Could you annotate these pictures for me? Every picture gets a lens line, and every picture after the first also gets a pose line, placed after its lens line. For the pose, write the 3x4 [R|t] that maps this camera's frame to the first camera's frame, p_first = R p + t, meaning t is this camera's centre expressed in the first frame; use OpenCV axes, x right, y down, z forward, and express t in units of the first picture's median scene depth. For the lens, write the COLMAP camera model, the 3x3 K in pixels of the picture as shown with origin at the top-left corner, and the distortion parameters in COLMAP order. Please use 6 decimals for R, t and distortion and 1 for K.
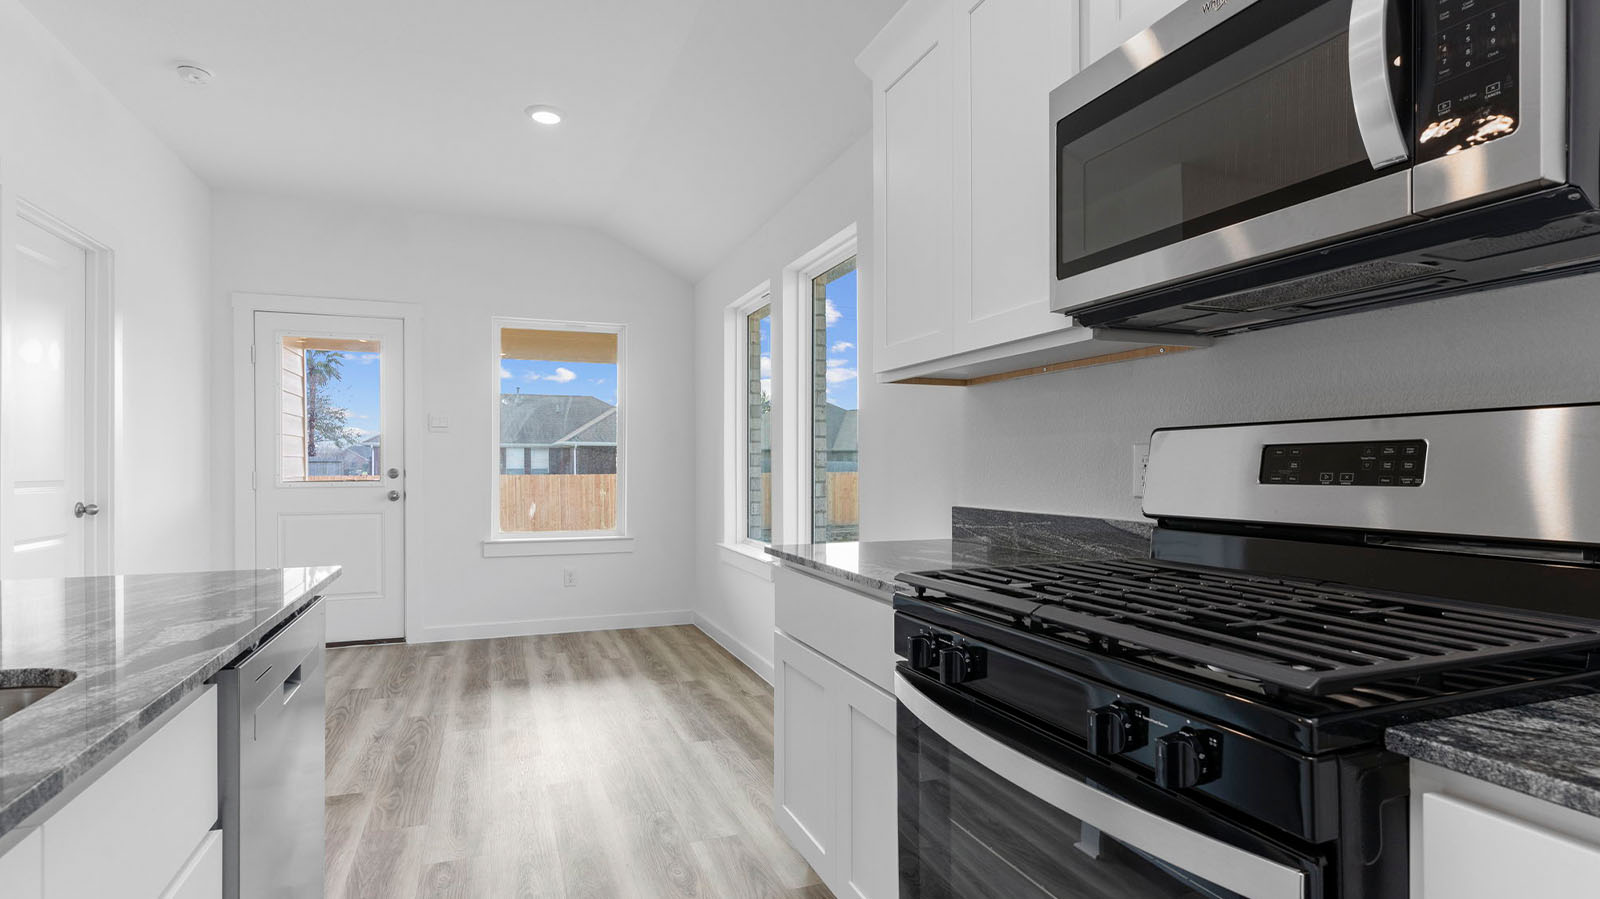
lens RADIAL K [[798.1, 0, 798.5], [0, 798.1, 465.4], [0, 0, 1]] dist [0.000048, -0.000868]
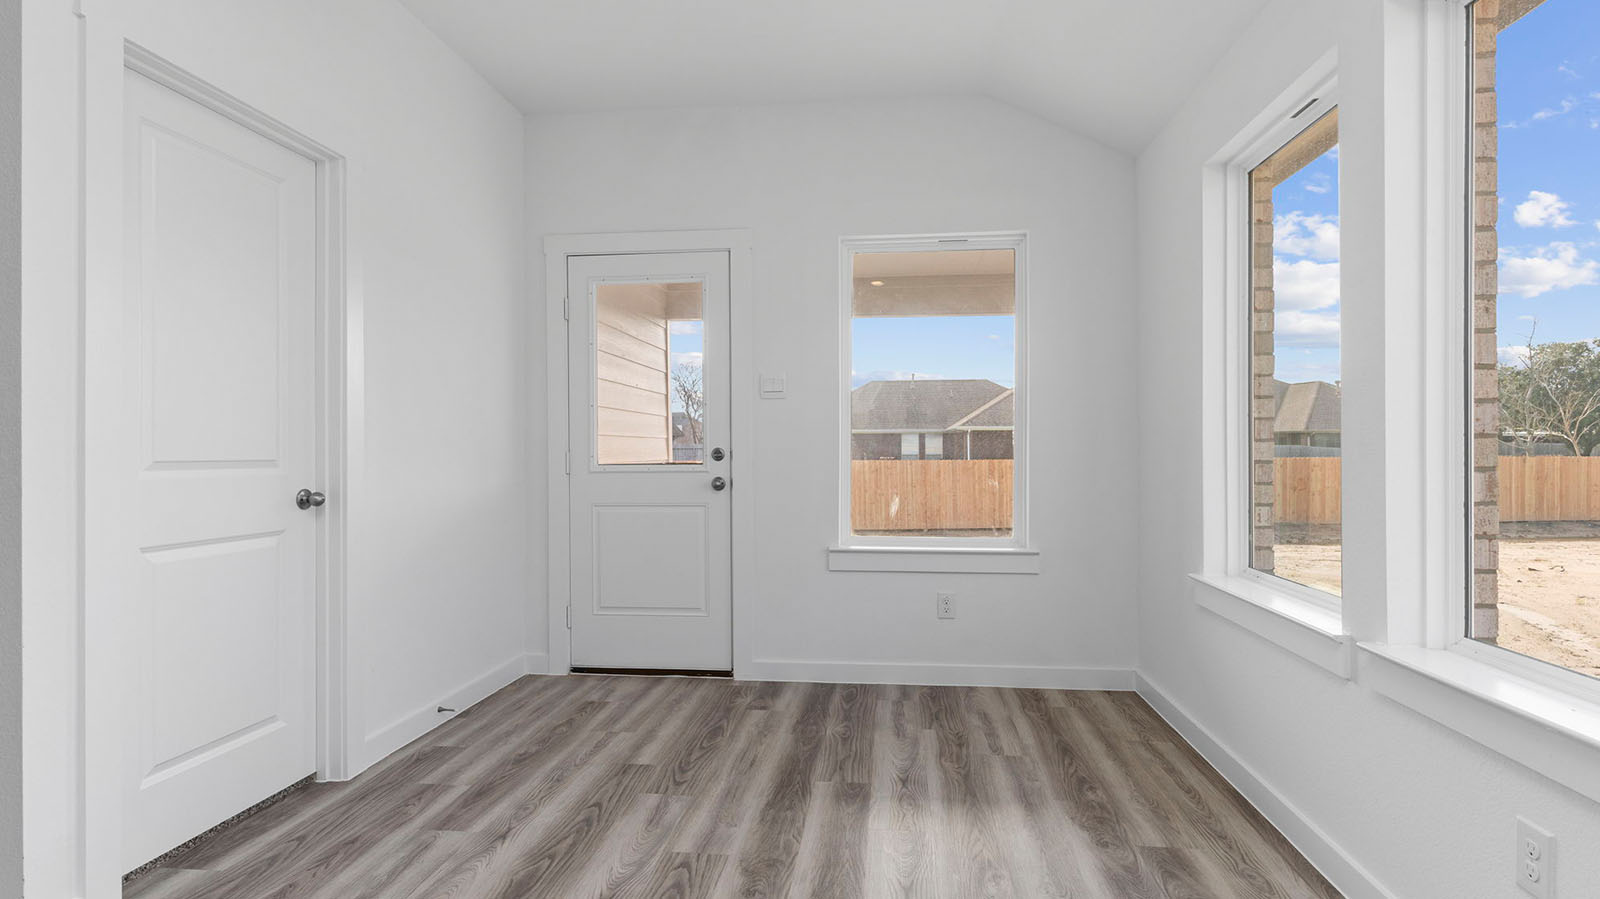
lens RADIAL K [[798.1, 0, 798.5], [0, 798.1, 465.4], [0, 0, 1]] dist [0.000048, -0.000868]
pose [[0.884637, 0.004896, -0.466254, -0.085996], [0.003178, 0.999858, 0.016530, 0.008271], [0.466269, -0.016105, 0.884496, 0.366371]]
